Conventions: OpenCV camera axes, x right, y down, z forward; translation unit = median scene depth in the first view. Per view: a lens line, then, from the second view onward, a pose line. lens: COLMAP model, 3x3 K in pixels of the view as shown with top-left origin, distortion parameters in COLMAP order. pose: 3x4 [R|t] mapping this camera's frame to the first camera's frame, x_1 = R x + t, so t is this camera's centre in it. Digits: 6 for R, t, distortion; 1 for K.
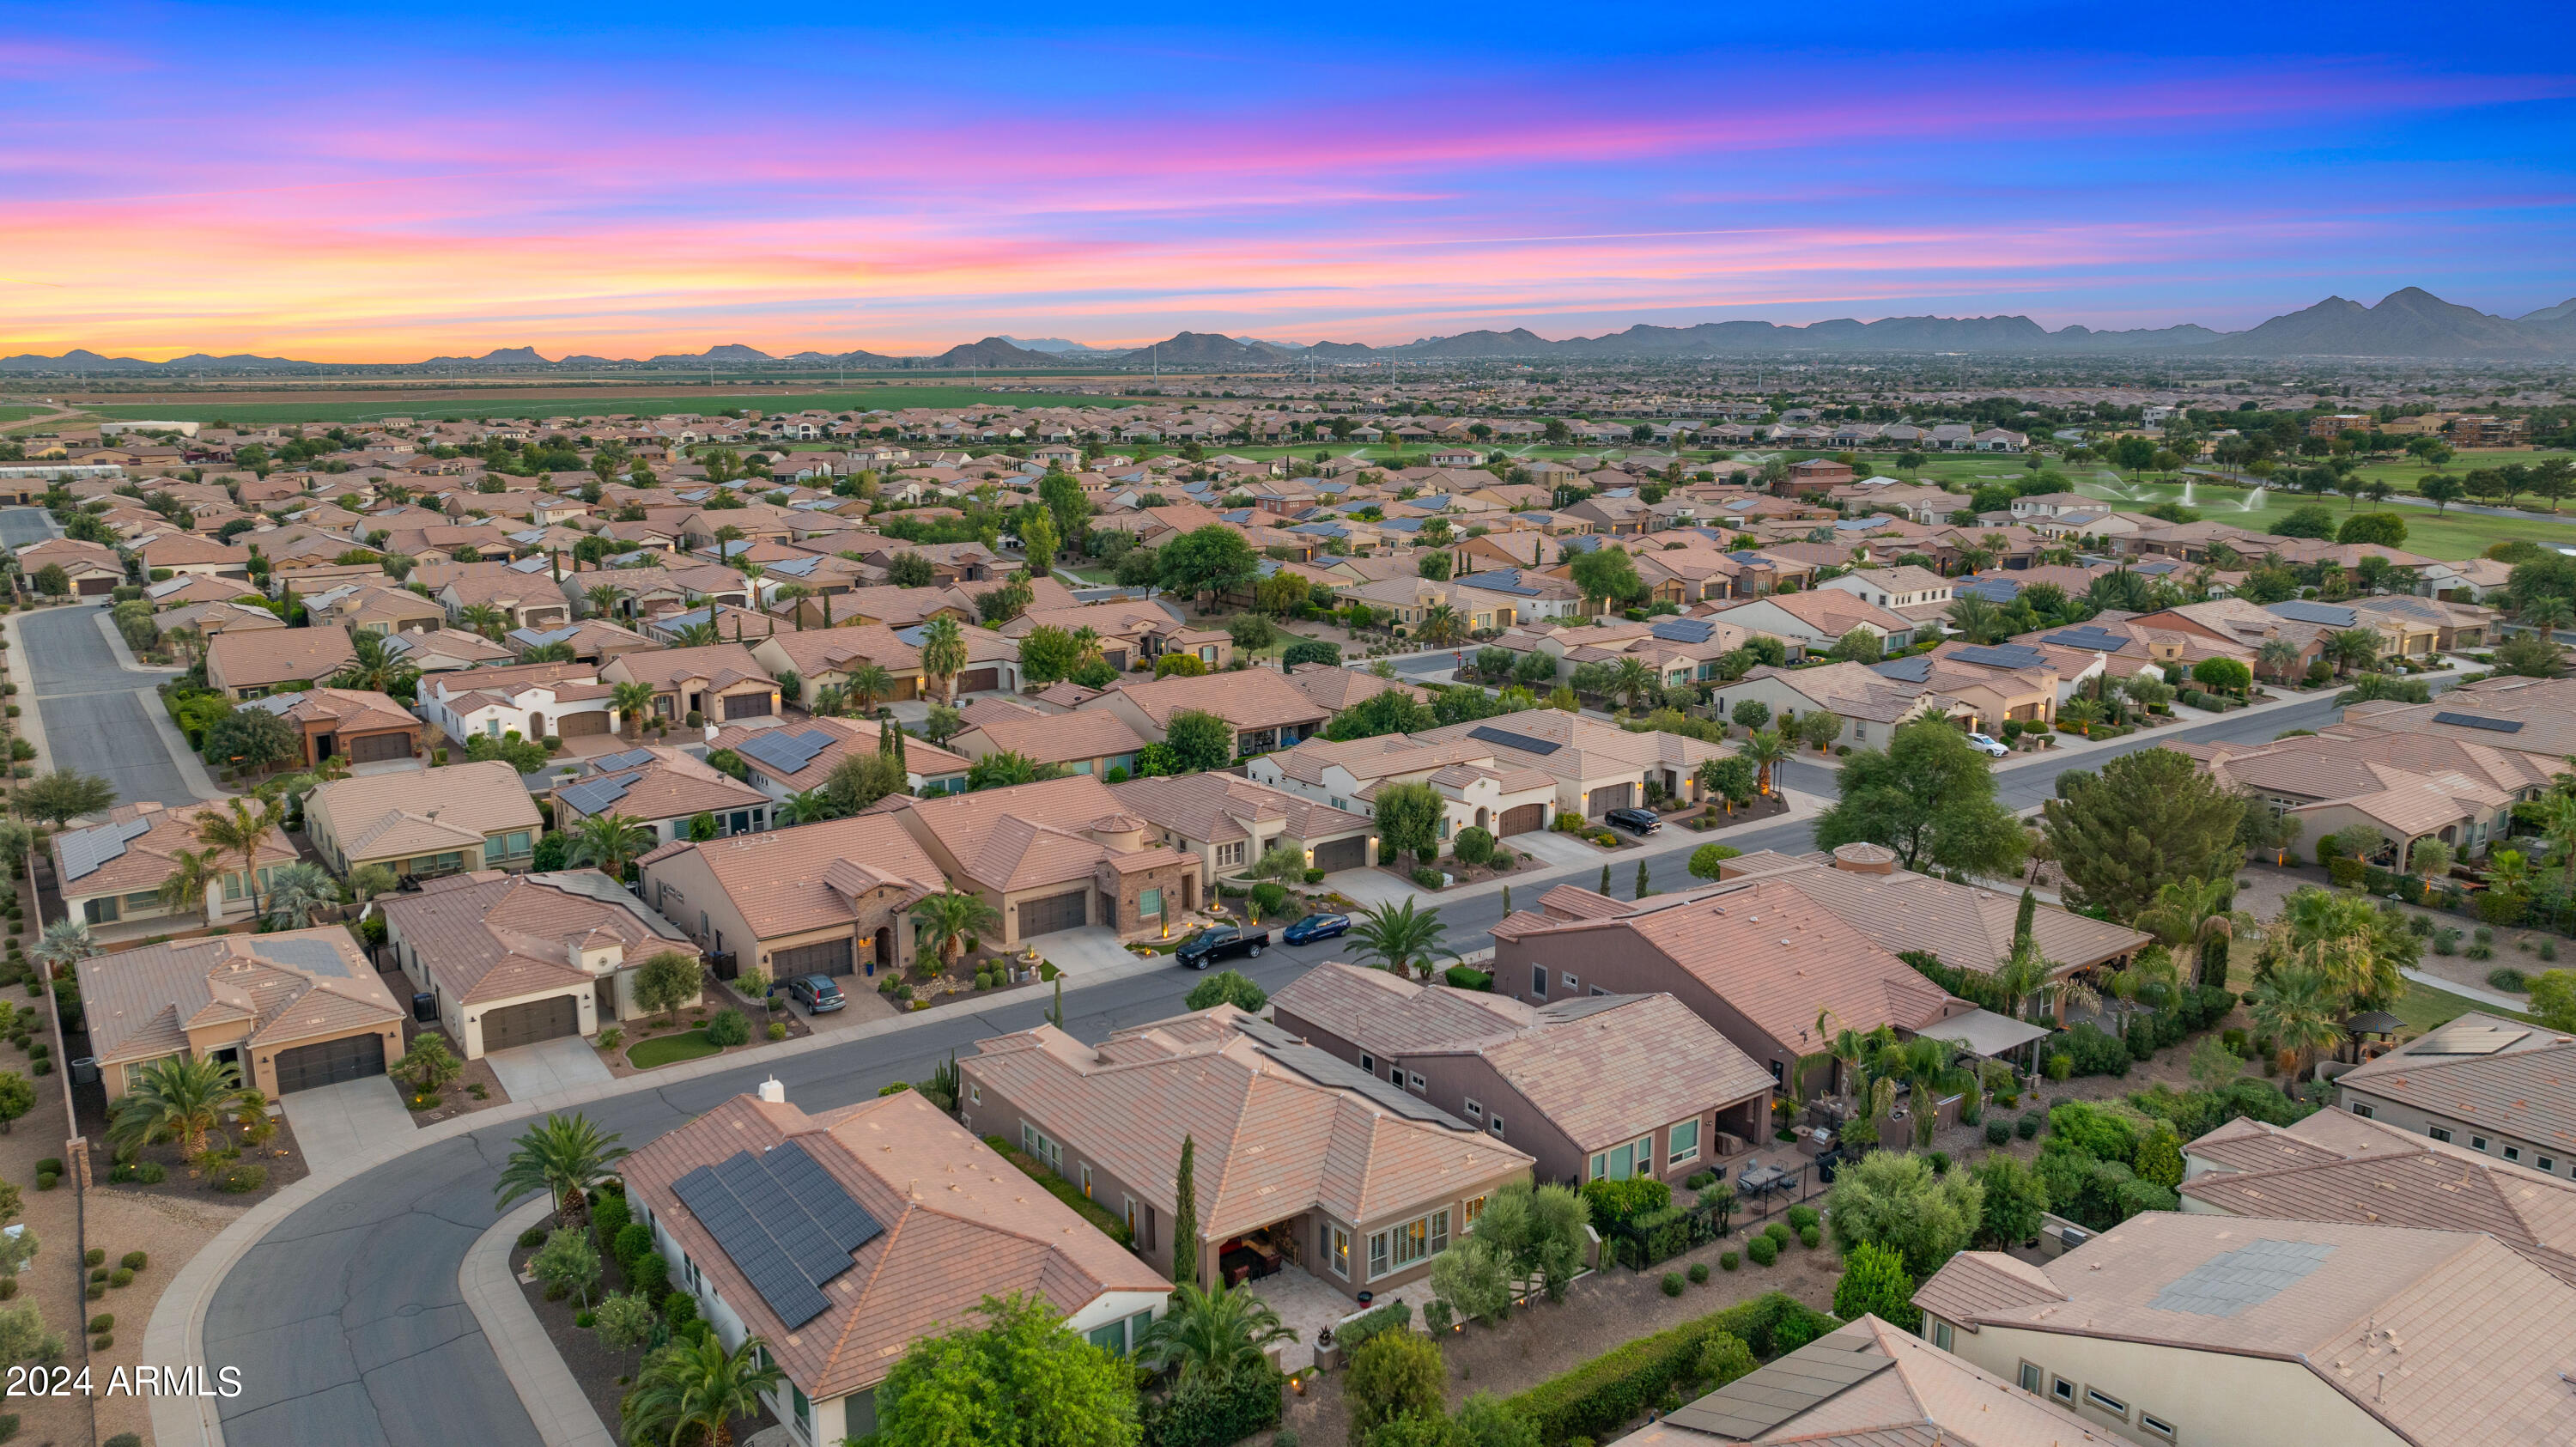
lens RADIAL K [[1819.1, 0, 1300.2], [0, 1819.1, 722.1], [0, 0, 1]] dist [-0.017474, 0.003067]
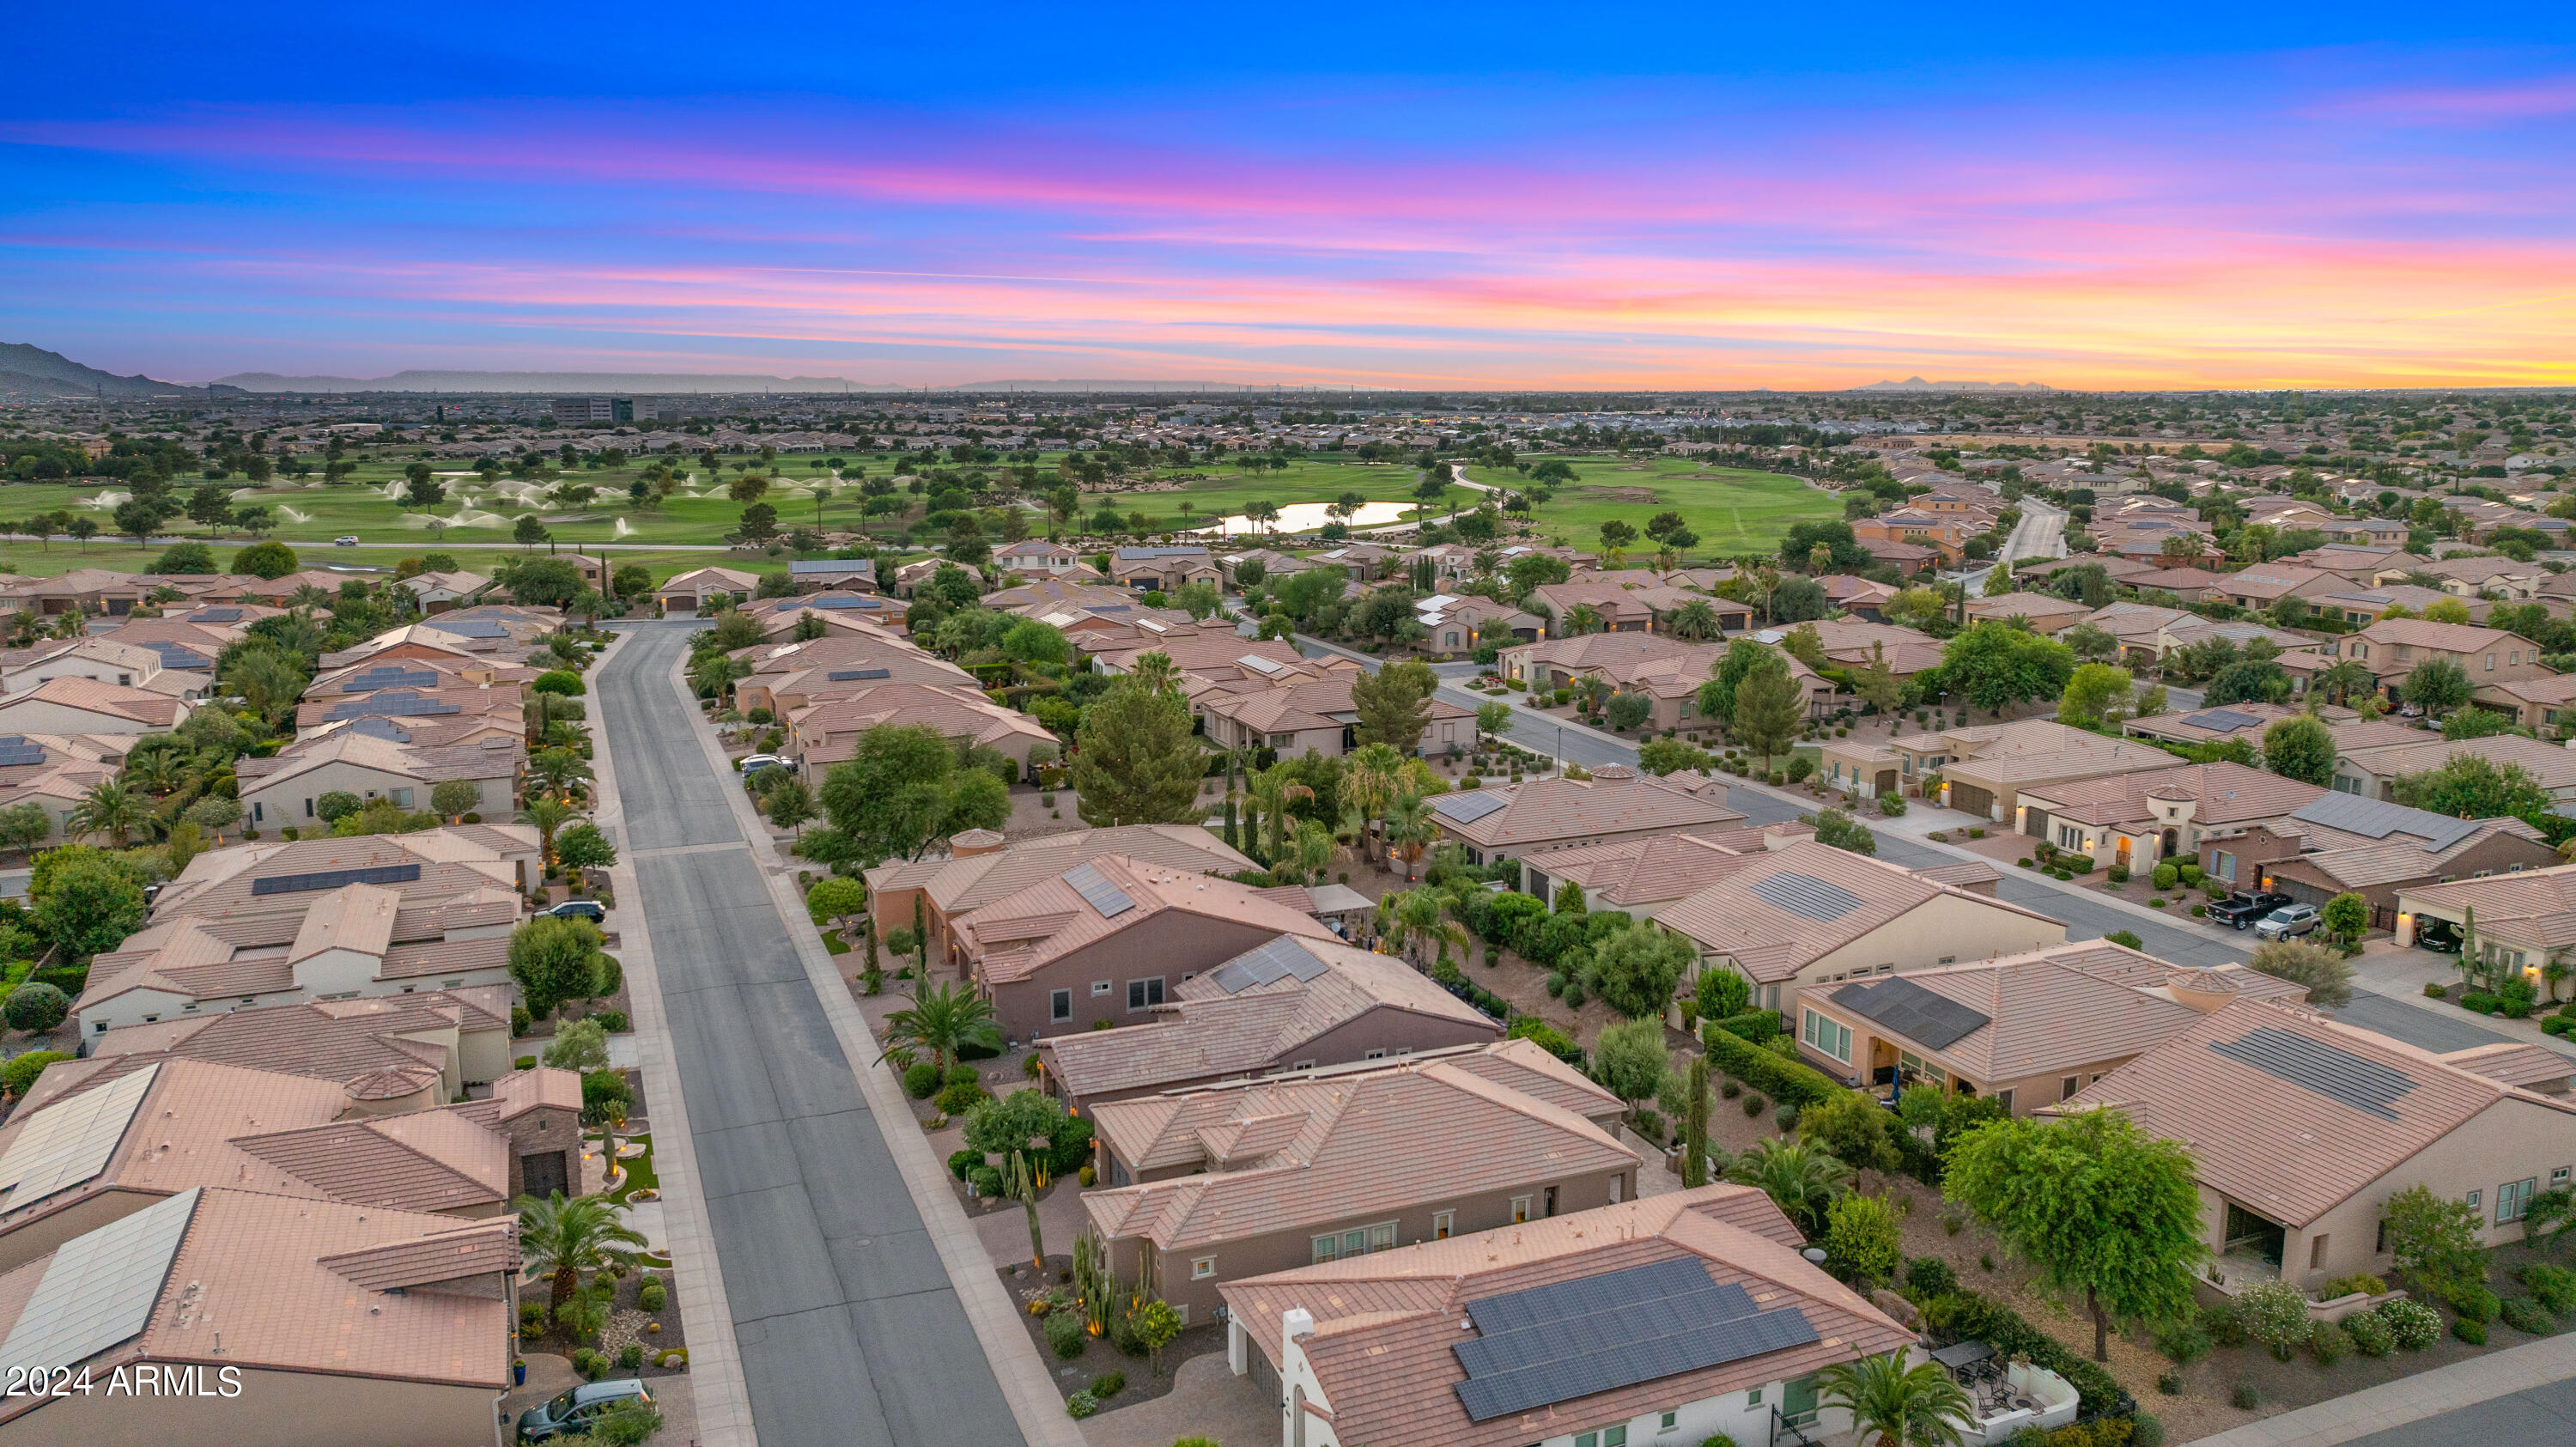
lens RADIAL K [[1819.1, 0, 1297.6], [0, 1819.1, 722.7], [0, 0, 1]] dist [-0.017474, 0.003067]
pose [[0.227868, -0.173438, 0.958121, -0.300450], [0.191116, 0.972834, 0.130648, -0.044933], [-0.954752, 0.153342, 0.254824, 0.231536]]
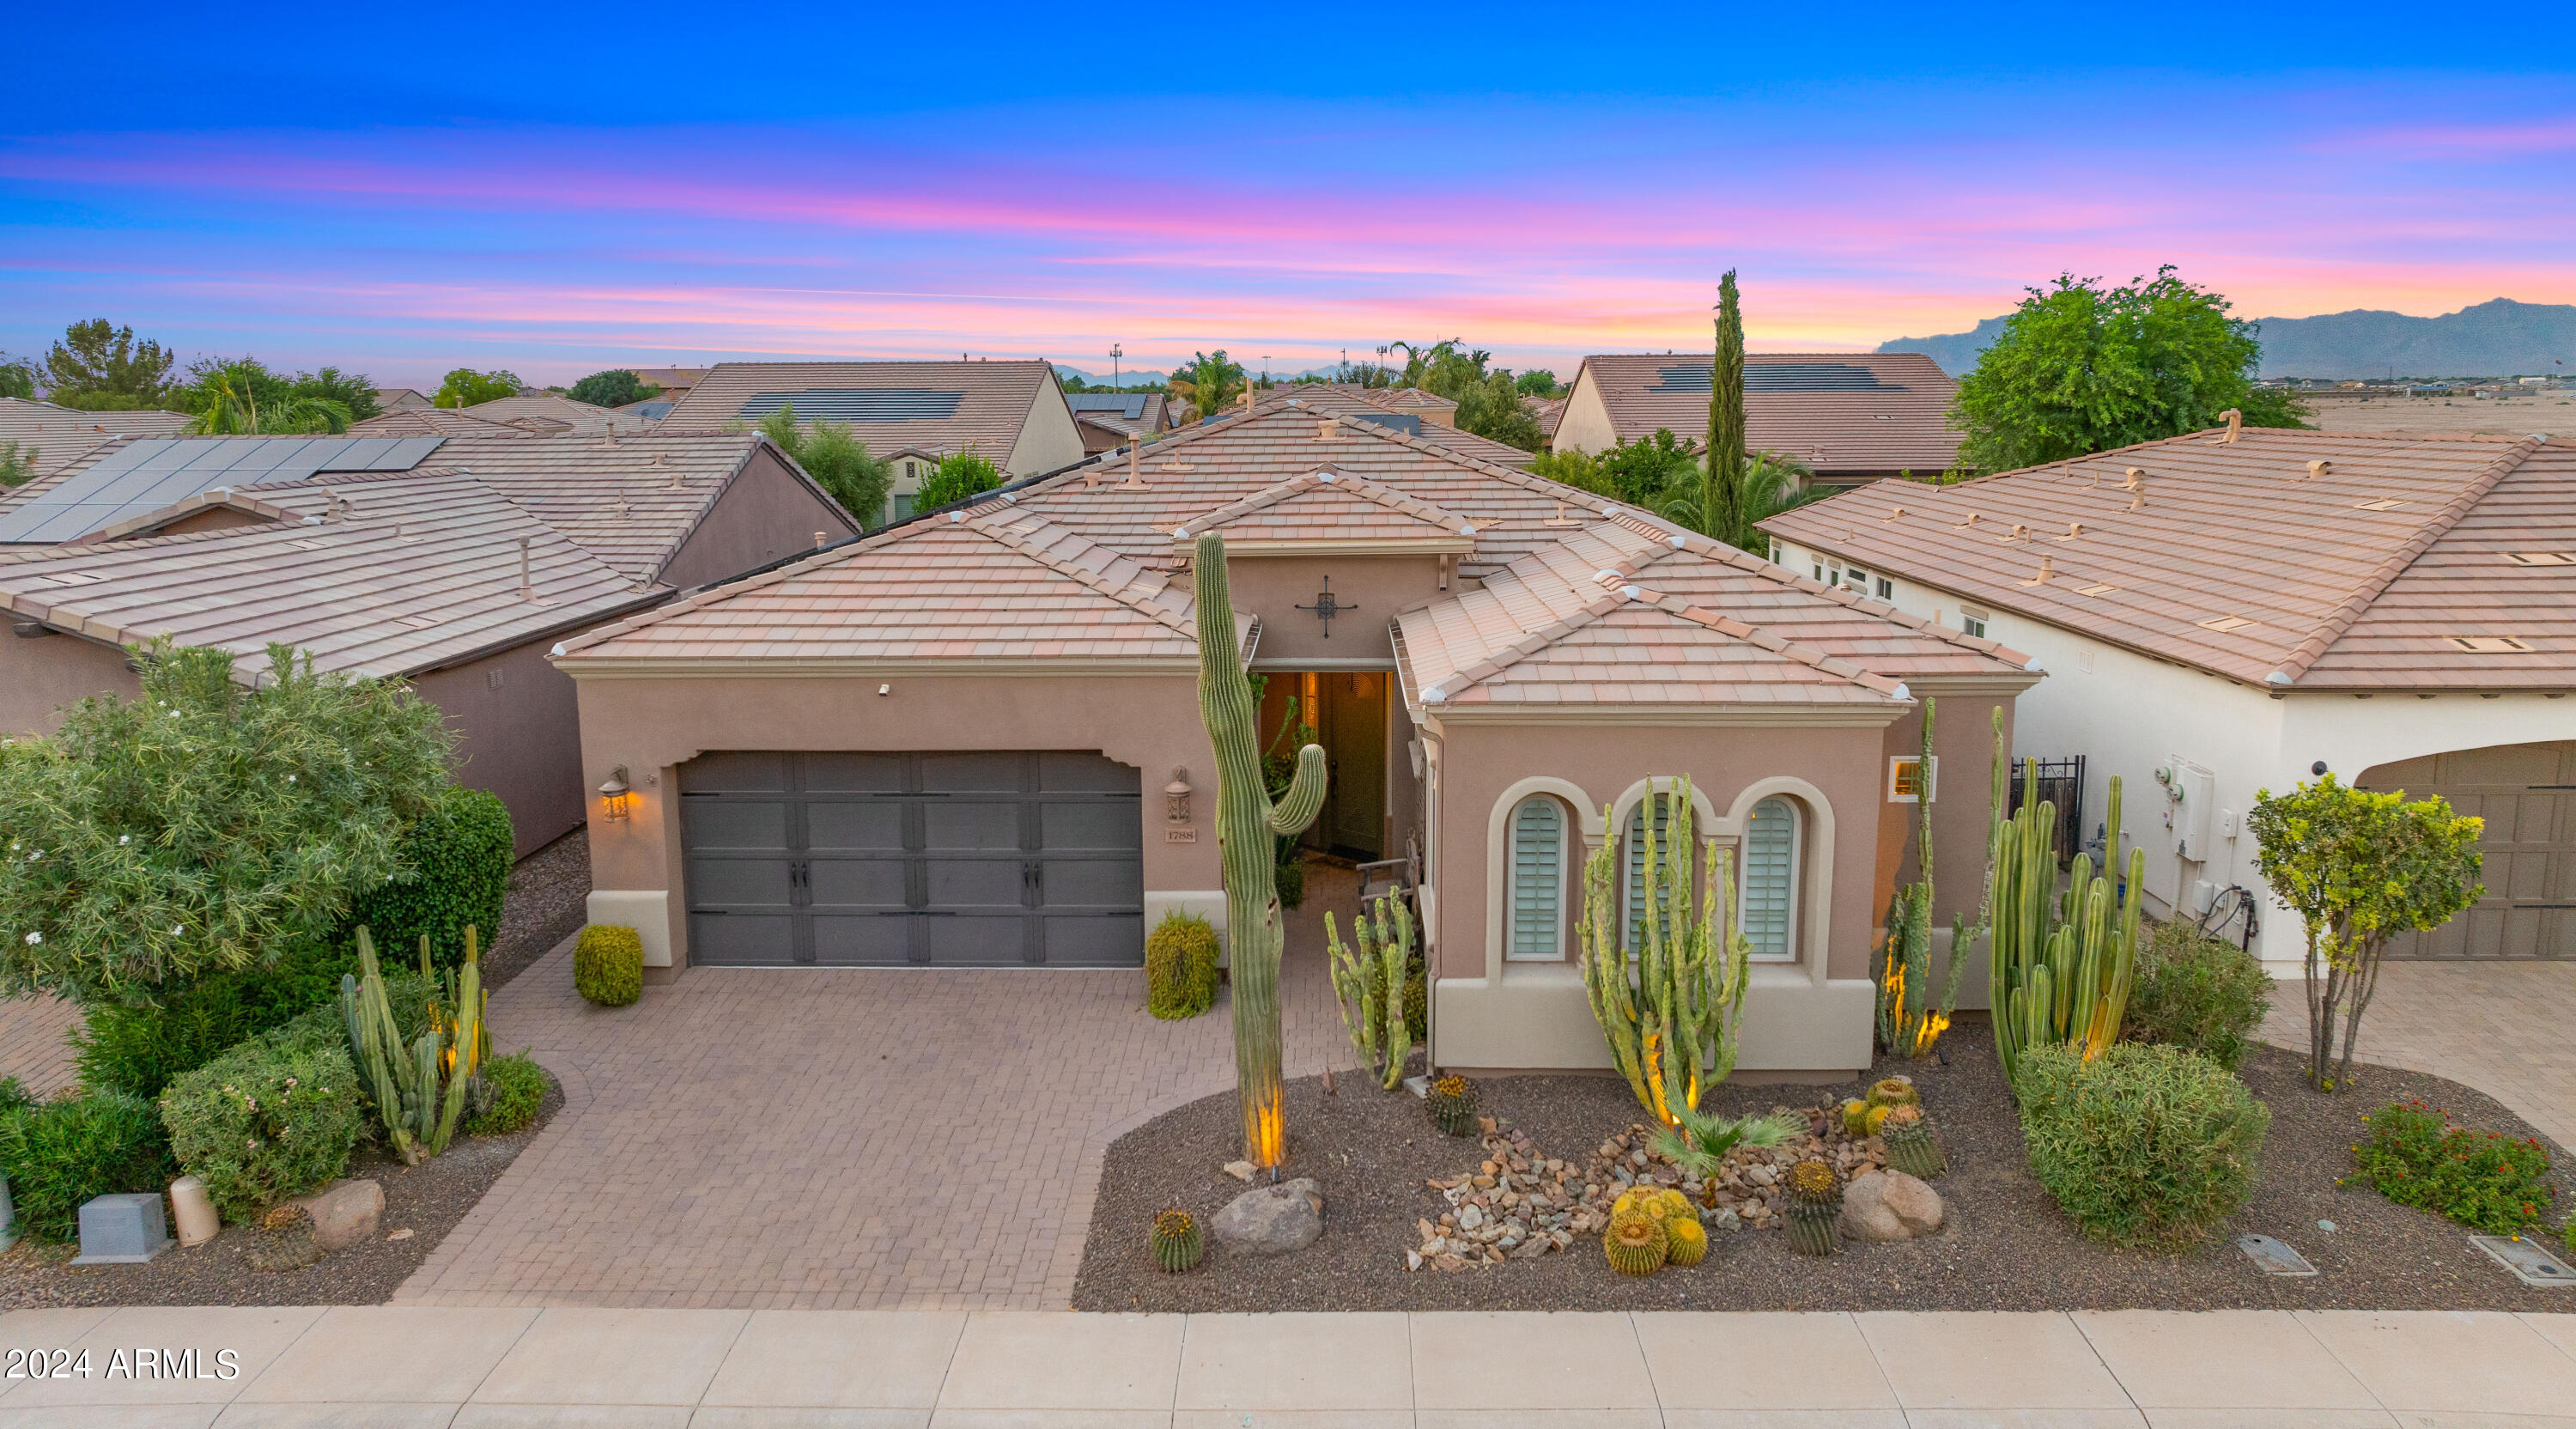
lens RADIAL K [[1763.9, 0, 1288.0], [0, 1763.9, 717.0], [0, 0, 1]] dist [-0.001042, -0.000343]
pose [[-0.795893, -0.096449, 0.597706, -0.079726], [0.132200, 0.935722, 0.327028, 0.038580], [-0.590828, 0.339296, -0.731984, 0.392466]]
